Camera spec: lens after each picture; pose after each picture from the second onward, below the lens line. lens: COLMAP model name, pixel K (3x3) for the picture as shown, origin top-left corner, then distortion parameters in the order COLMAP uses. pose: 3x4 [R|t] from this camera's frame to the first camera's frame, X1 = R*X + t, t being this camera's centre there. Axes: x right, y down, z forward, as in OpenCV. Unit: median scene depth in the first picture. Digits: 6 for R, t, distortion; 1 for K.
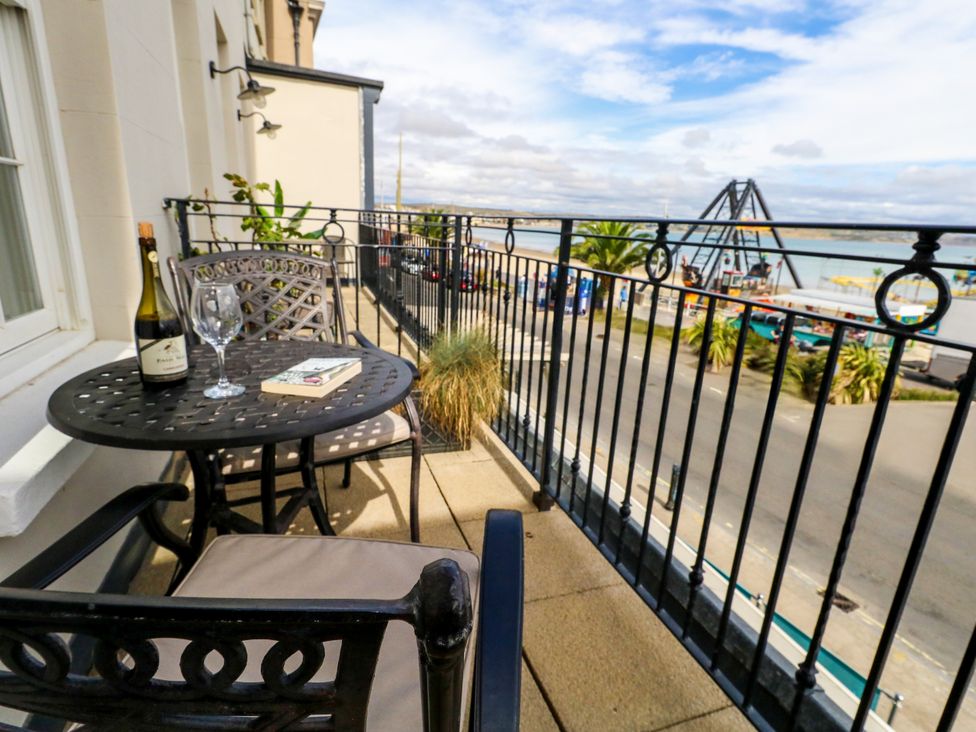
lens RADIAL K [[503.6, 0, 493.1], [0, 503.6, 362.9], [0, 0, 1]] dist [0.005025, -0.002673]
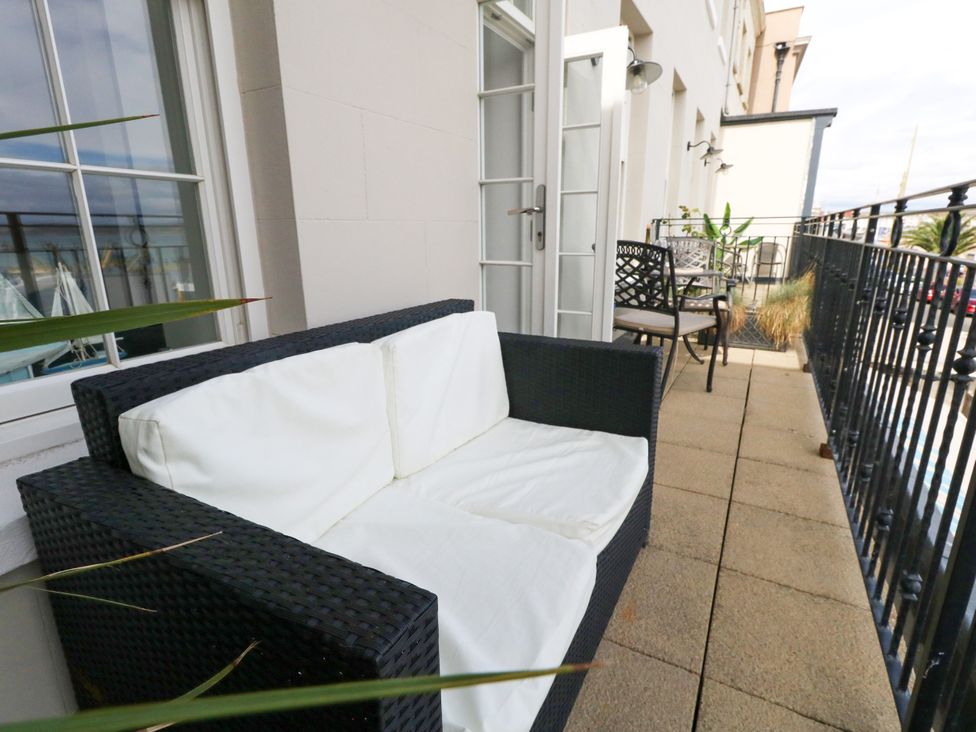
lens RADIAL K [[503.6, 0, 490.5], [0, 503.6, 364.7], [0, 0, 1]] dist [0.005025, -0.002673]
pose [[0.656759, 0.137944, -0.741377, 0.218267], [-0.162042, 0.985977, 0.039908, 0.117690], [0.736485, 0.093925, 0.669901, -0.338203]]
